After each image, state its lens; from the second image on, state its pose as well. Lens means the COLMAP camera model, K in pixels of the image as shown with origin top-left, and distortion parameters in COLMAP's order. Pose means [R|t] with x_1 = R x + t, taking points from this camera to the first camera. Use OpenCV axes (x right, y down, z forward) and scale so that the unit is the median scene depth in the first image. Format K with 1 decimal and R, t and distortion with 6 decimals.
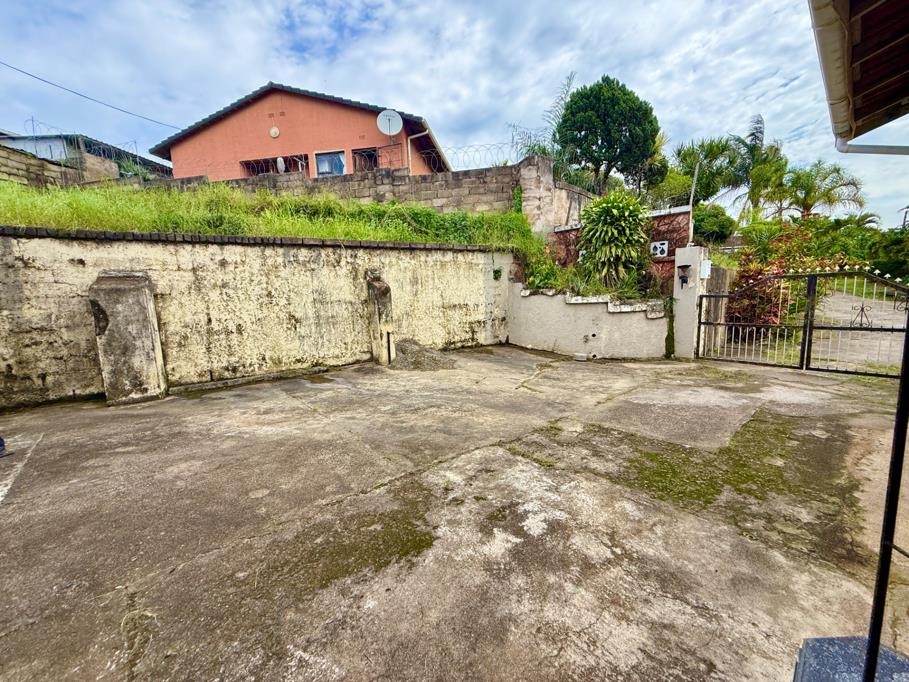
lens RADIAL K [[362.5, 0, 455.8], [0, 362.5, 342.8], [0, 0, 1]] dist [-0.002167, 0.000453]
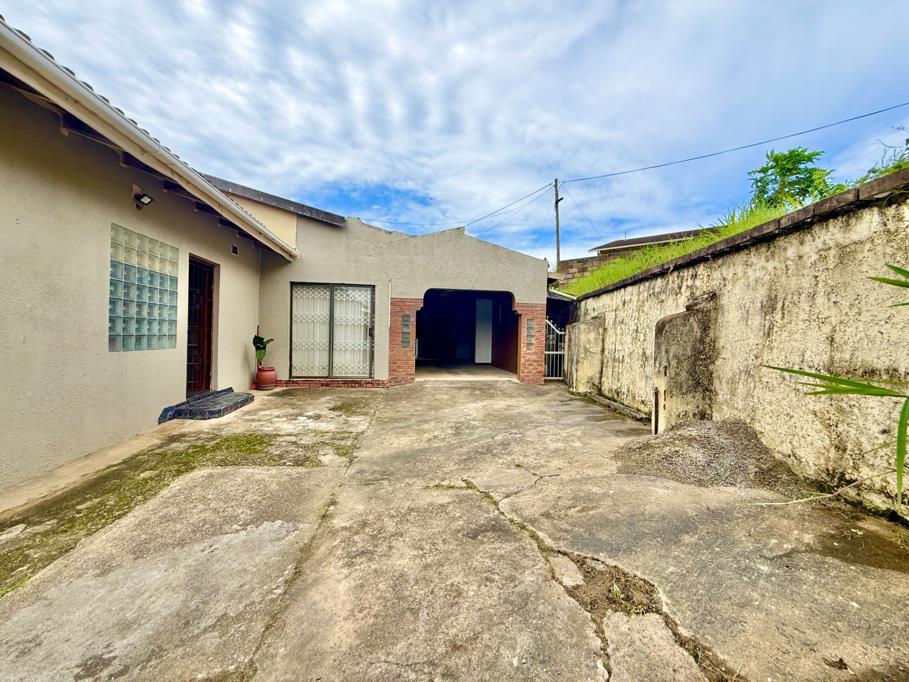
lens RADIAL K [[362.5, 0, 453.5], [0, 362.5, 341.7], [0, 0, 1]] dist [-0.002167, 0.000453]
pose [[-0.560427, 0.037885, -0.827337, 0.820162], [-0.113201, 0.986074, 0.121835, -0.221804], [0.820431, 0.161935, -0.548333, 1.526484]]
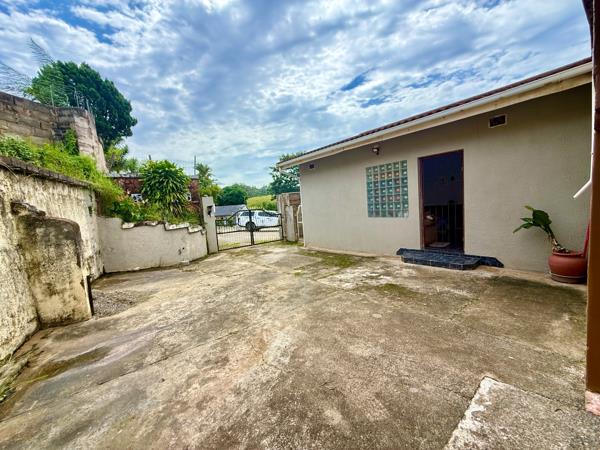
lens RADIAL K [[239.3, 0, 300.4], [0, 239.3, 225.4], [0, 0, 1]] dist [-0.002167, 0.000453]
pose [[0.065051, -0.057027, 0.996251, -1.004576], [0.204116, 0.978017, 0.042655, -0.098990], [-0.976783, 0.200576, 0.075261, 0.681088]]
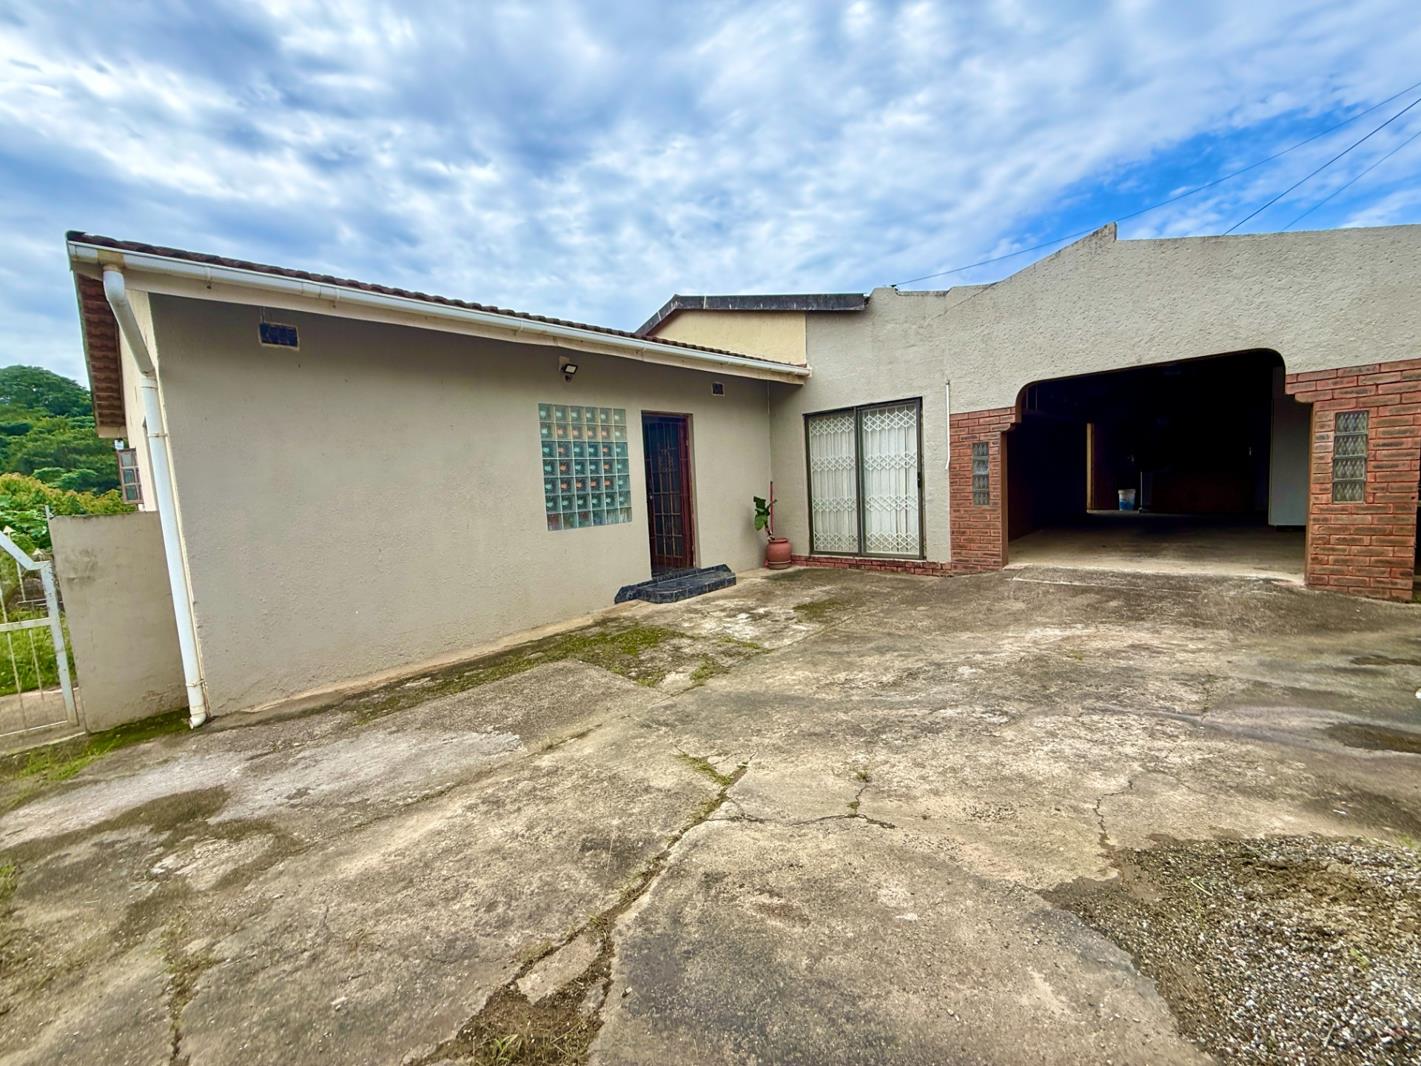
lens RADIAL K [[566.7, 0, 708.4], [0, 566.7, 528.7], [0, 0, 1]] dist [-0.002167, 0.000453]
pose [[-0.992809, 0.101511, -0.063444, 0.253463], [0.085504, 0.972277, 0.217639, -0.275096], [0.083777, 0.210649, -0.973965, 1.773087]]
